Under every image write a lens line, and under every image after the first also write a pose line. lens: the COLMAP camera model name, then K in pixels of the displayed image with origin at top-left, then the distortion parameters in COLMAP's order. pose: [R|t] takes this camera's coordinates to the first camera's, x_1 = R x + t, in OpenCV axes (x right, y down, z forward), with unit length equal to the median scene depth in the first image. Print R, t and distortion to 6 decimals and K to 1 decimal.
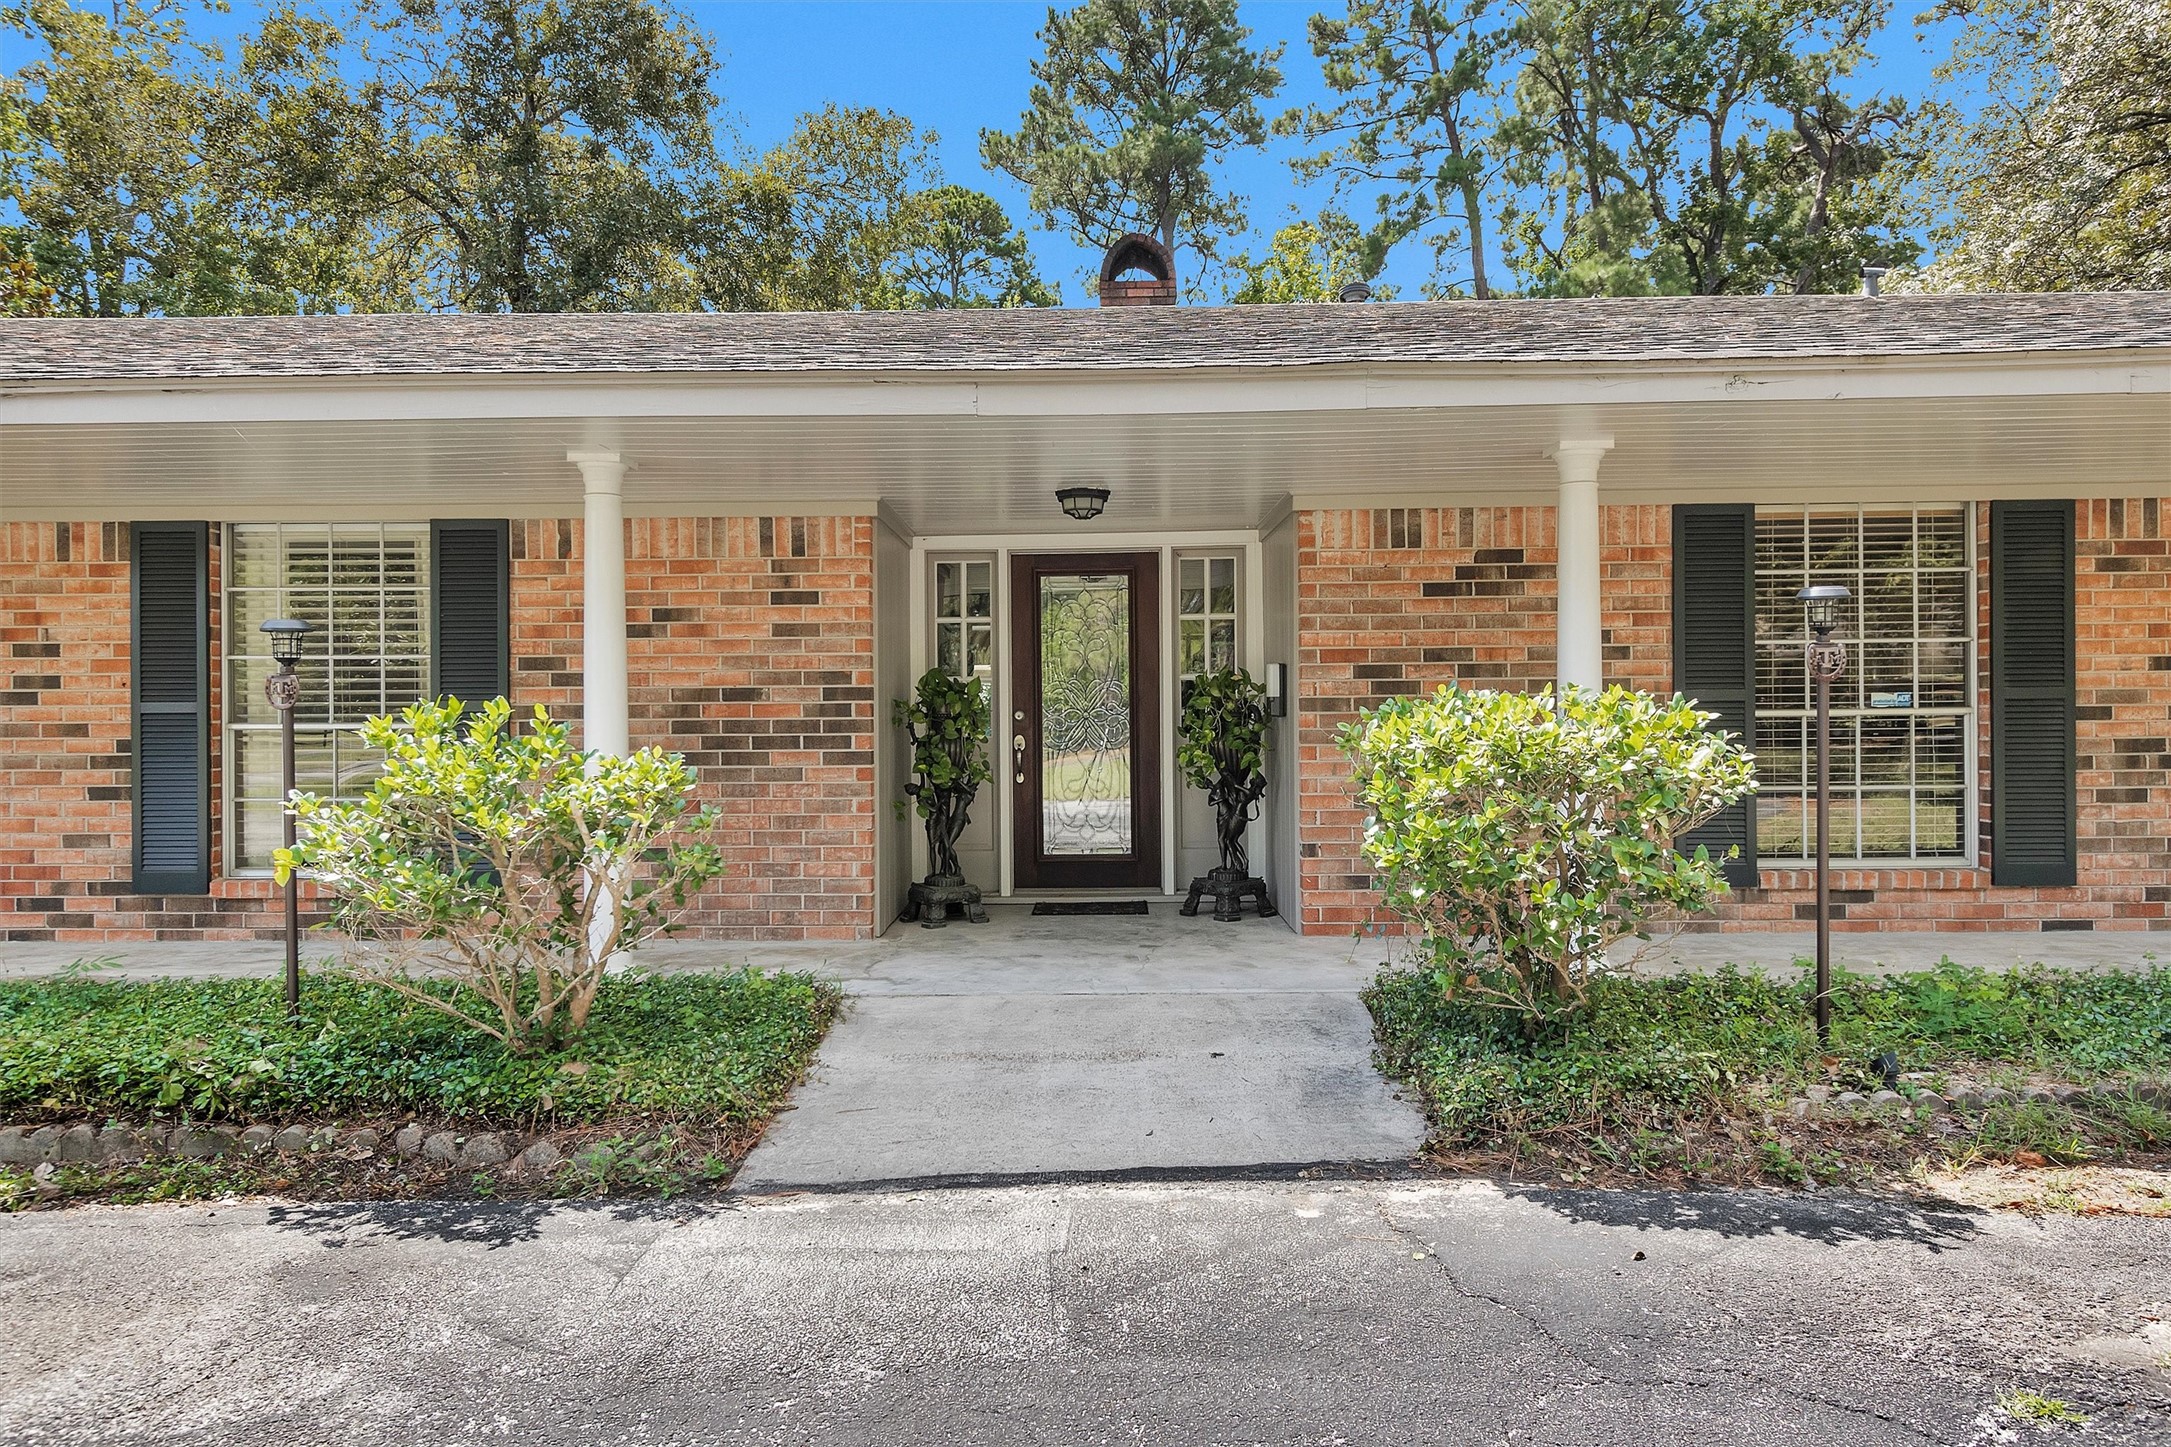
lens RADIAL K [[1057.0, 0, 1091.0], [0, 1057.0, 717.6], [0, 0, 1]] dist [0.000167, -0.000018]
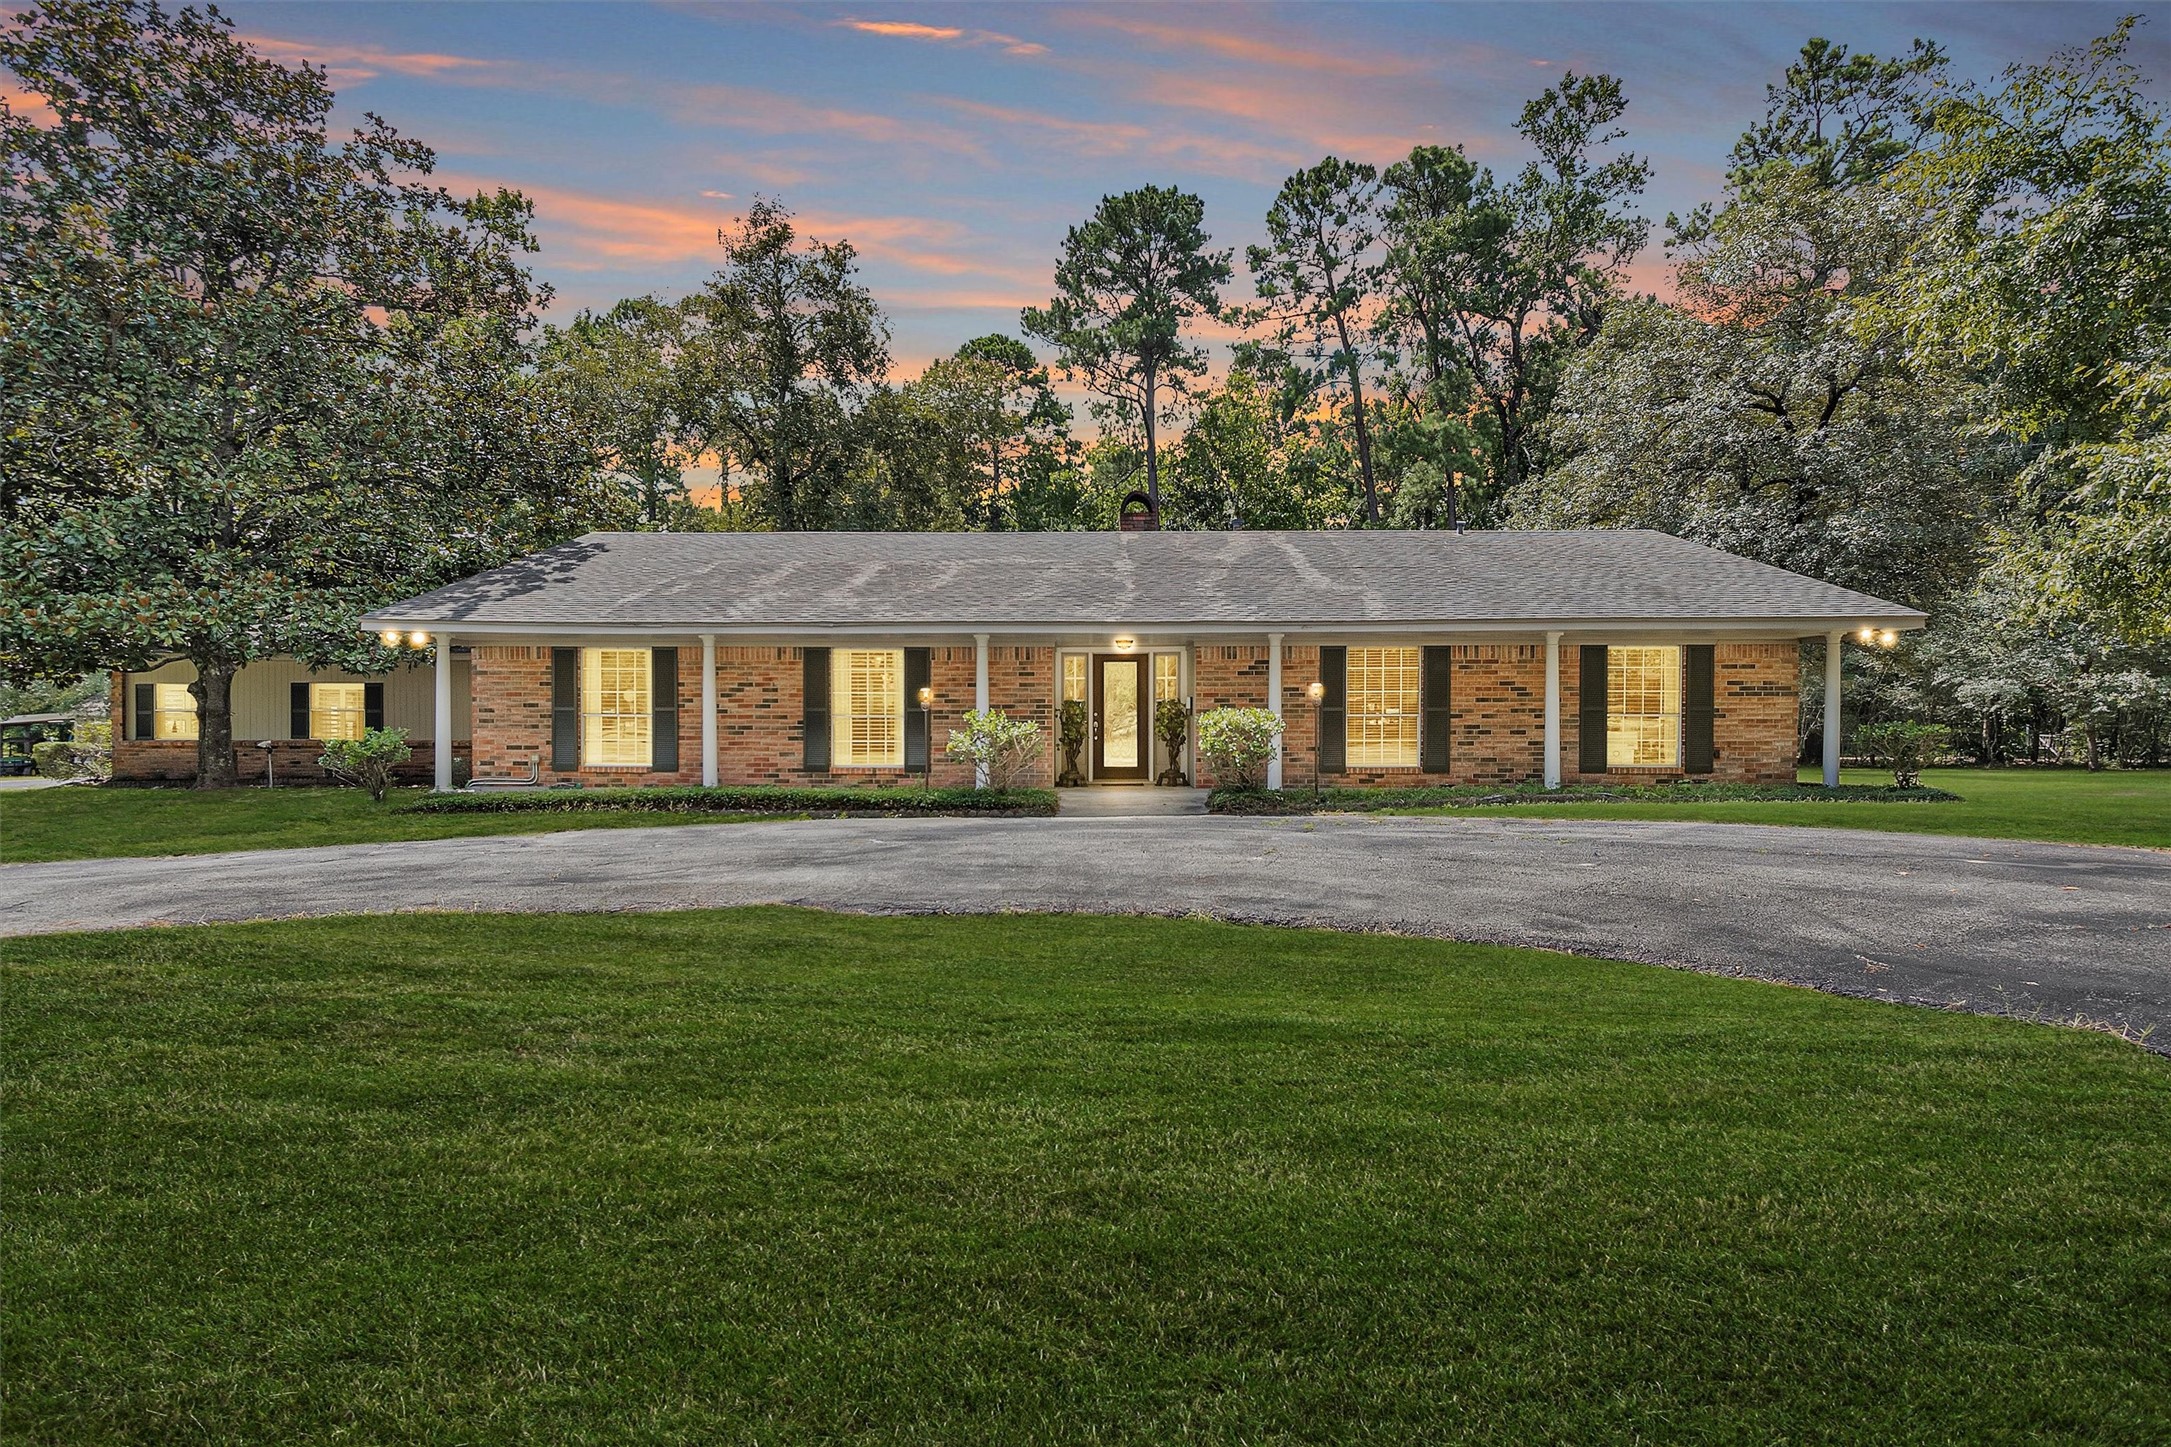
lens RADIAL K [[1057.0, 0, 1080.5], [0, 1057.0, 726.4], [0, 0, 1]] dist [0.000167, -0.000018]
pose [[0.999905, 0.007254, 0.011725, -0.041681], [-0.007327, 0.999954, 0.006208, 0.003563], [-0.011679, -0.006294, 0.999912, -0.503489]]
